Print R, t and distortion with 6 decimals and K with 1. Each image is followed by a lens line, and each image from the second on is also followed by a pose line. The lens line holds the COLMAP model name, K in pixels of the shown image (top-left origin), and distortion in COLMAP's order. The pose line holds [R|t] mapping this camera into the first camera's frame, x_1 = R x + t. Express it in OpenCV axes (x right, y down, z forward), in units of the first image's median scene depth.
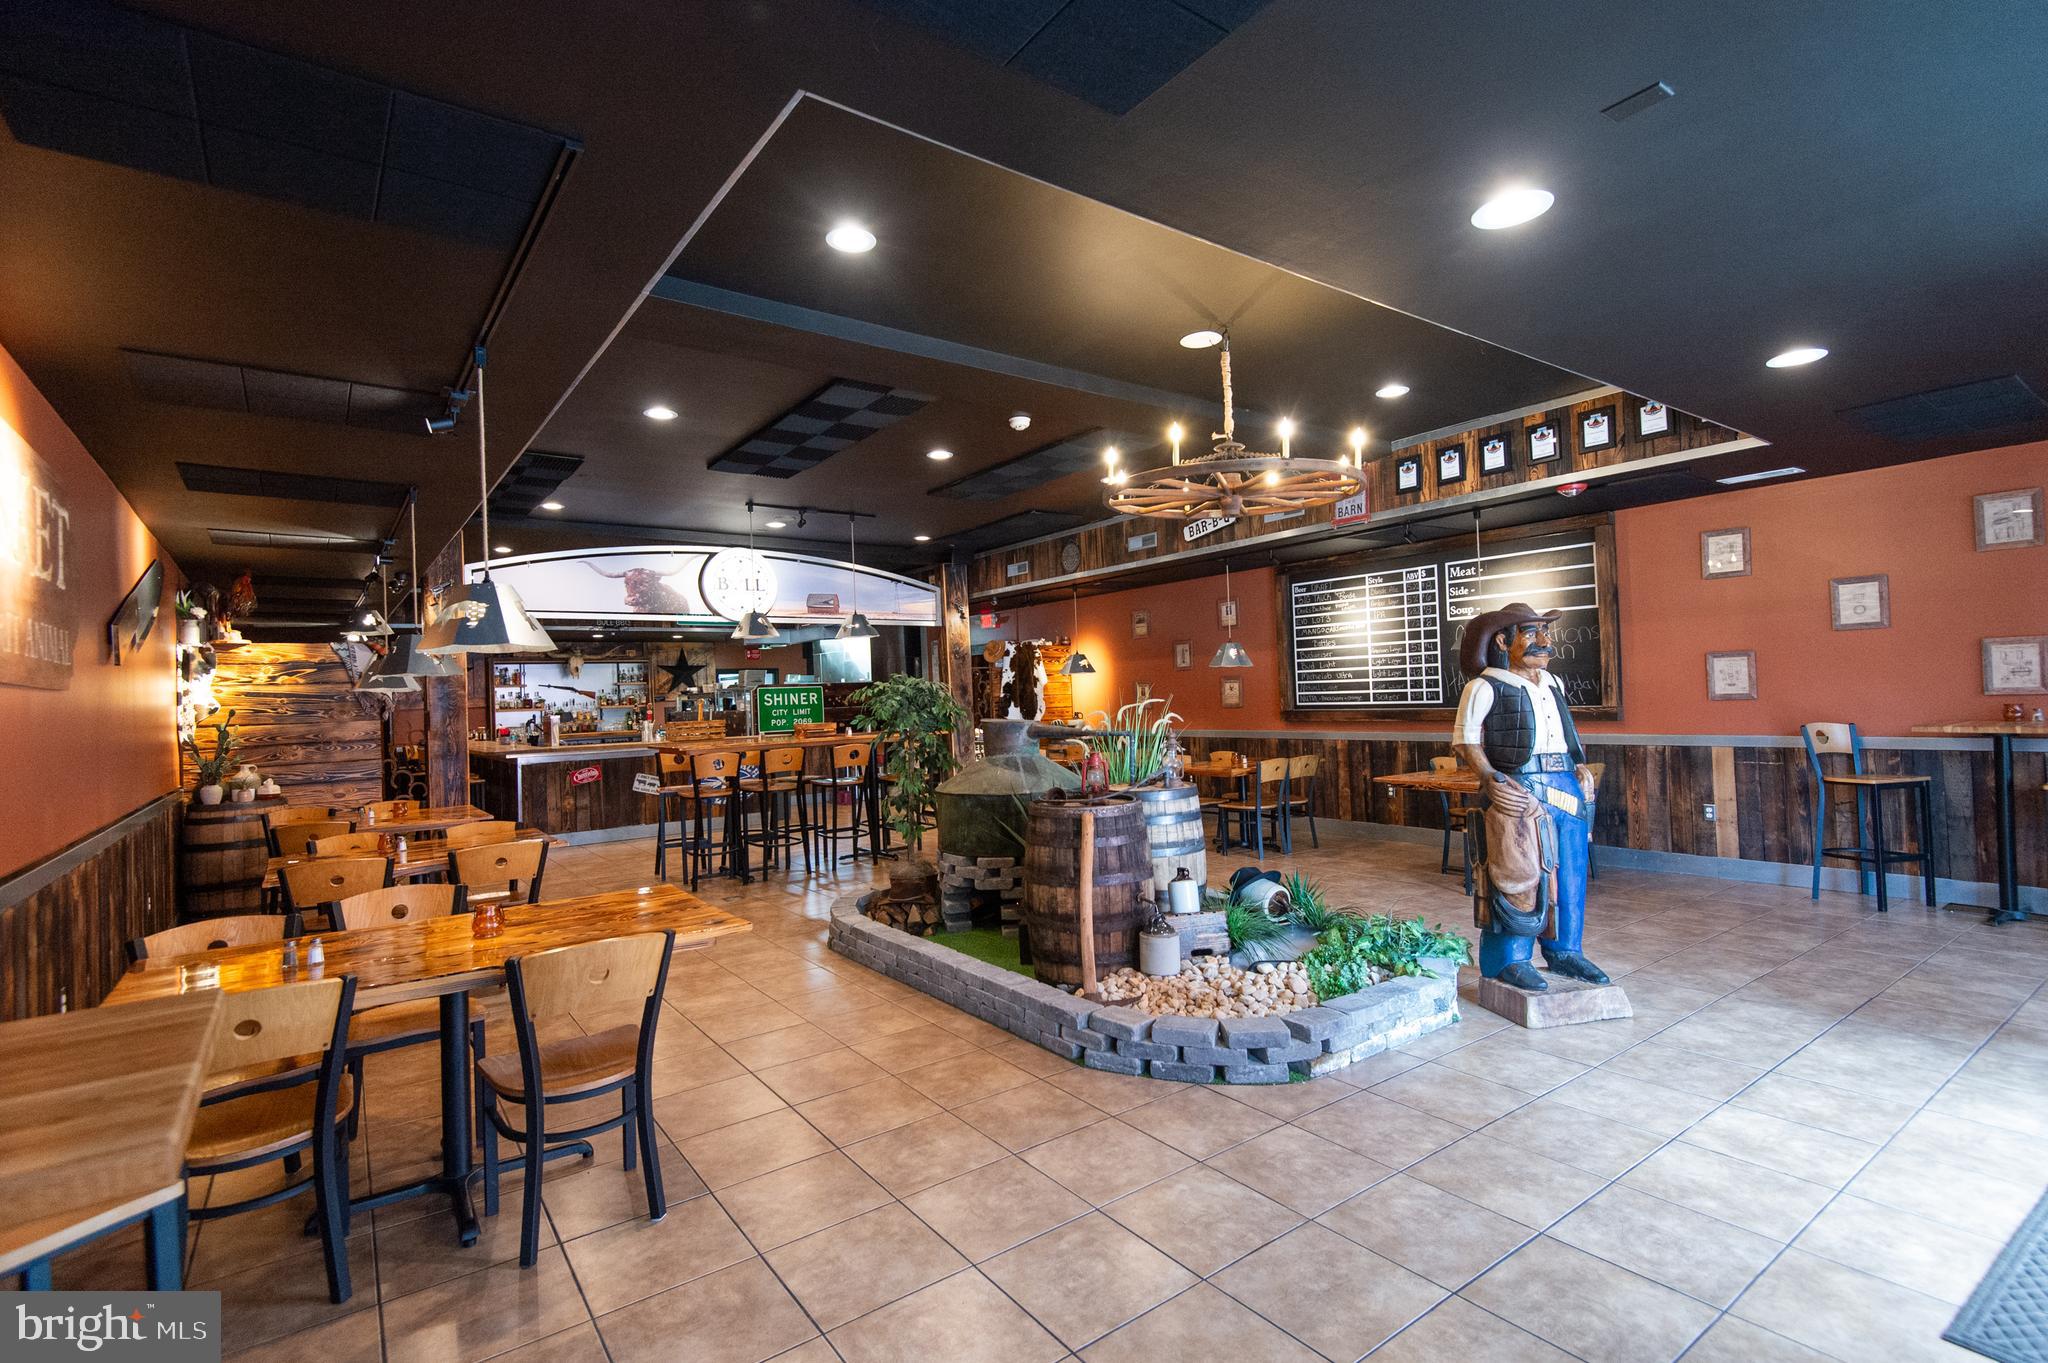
lens RADIAL K [[947.4, 0, 1031.9], [0, 947.4, 676.7], [0, 0, 1]] dist [0.040173, -0.031412]
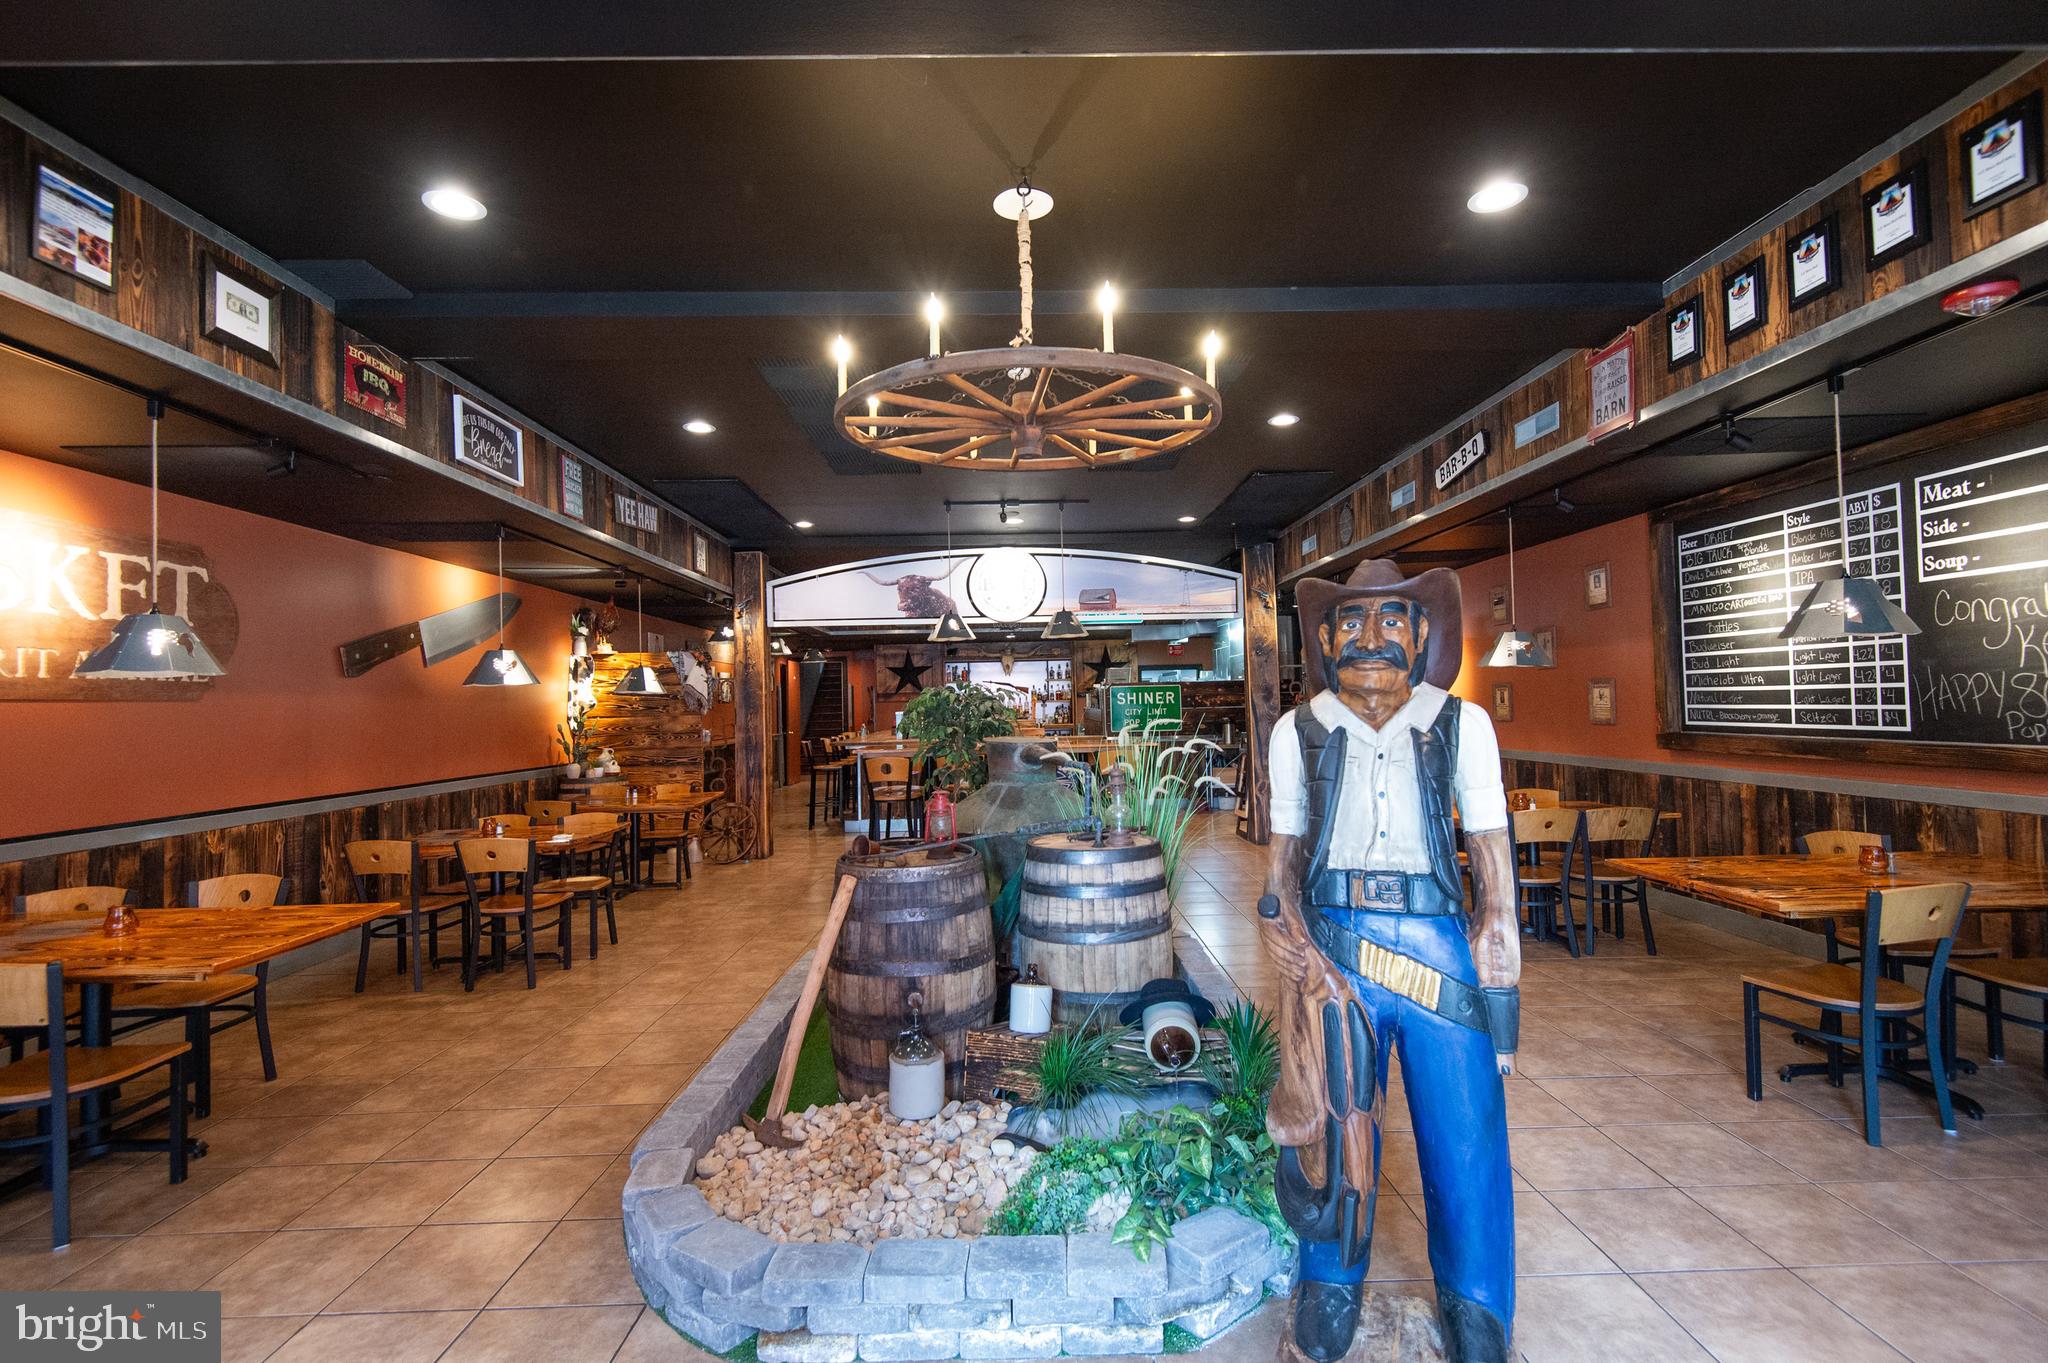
lens RADIAL K [[943.8, 0, 1036.0], [0, 943.8, 677.2], [0, 0, 1]] dist [0.046481, -0.031119]
pose [[0.820088, 0.001775, -0.572235, 0.333927], [0.004202, 0.999950, 0.009125, -0.011293], [0.572222, -0.009888, 0.820039, 0.252772]]
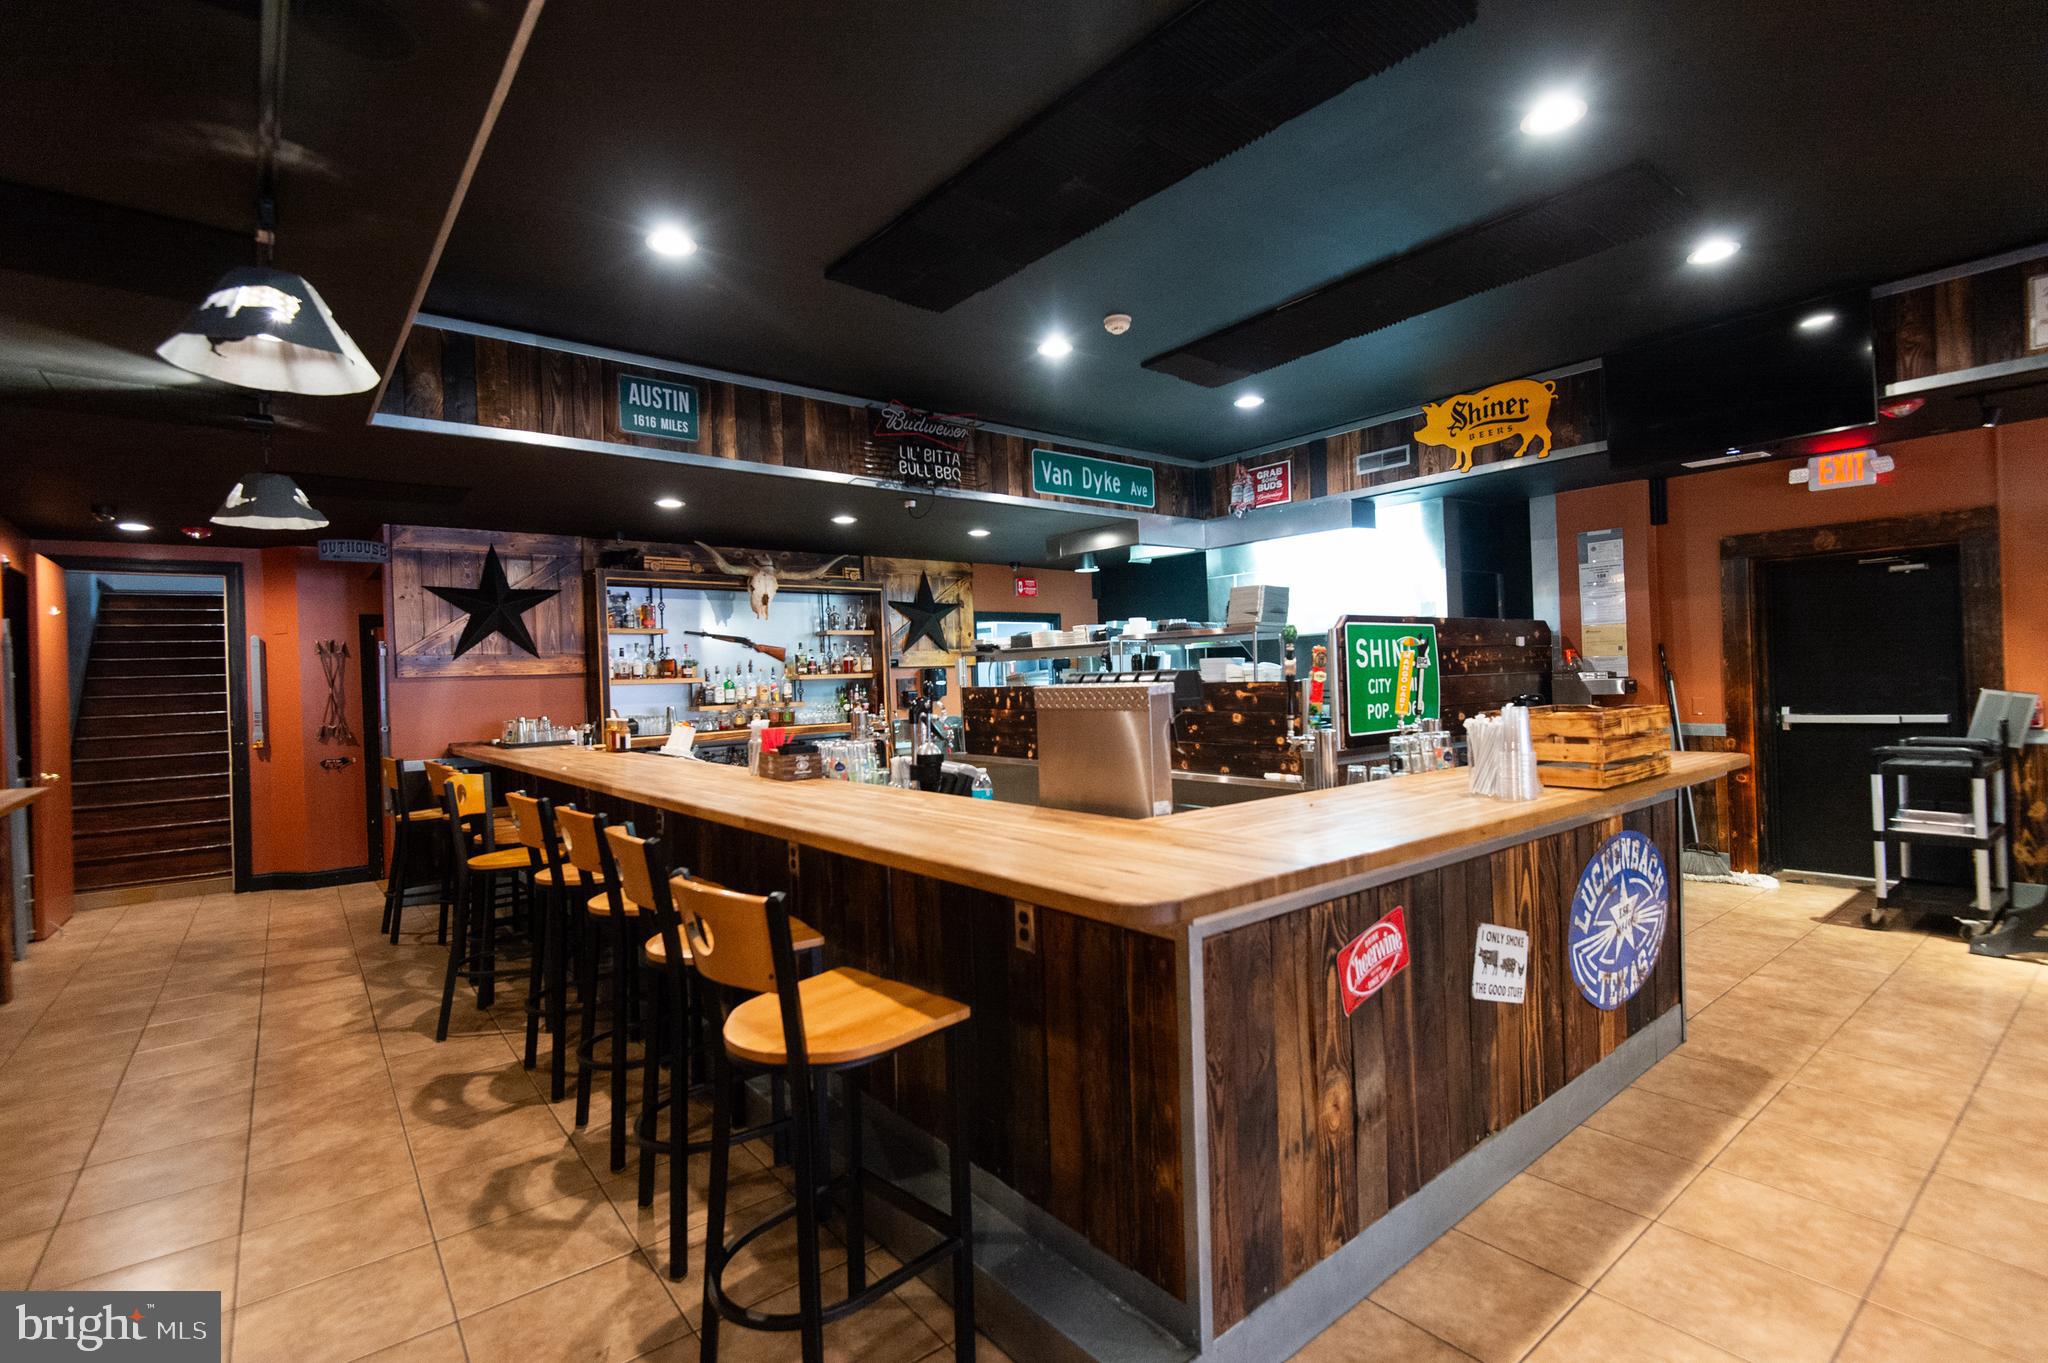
lens RADIAL K [[921.8, 0, 1030.6], [0, 921.8, 680.4], [0, 0, 1]] dist [0.042931, -0.027541]
pose [[0.999025, 0.003548, 0.044007, -0.705395], [-0.004466, 0.999774, 0.020775, 0.045787], [-0.043923, -0.020951, 0.998815, 1.009176]]
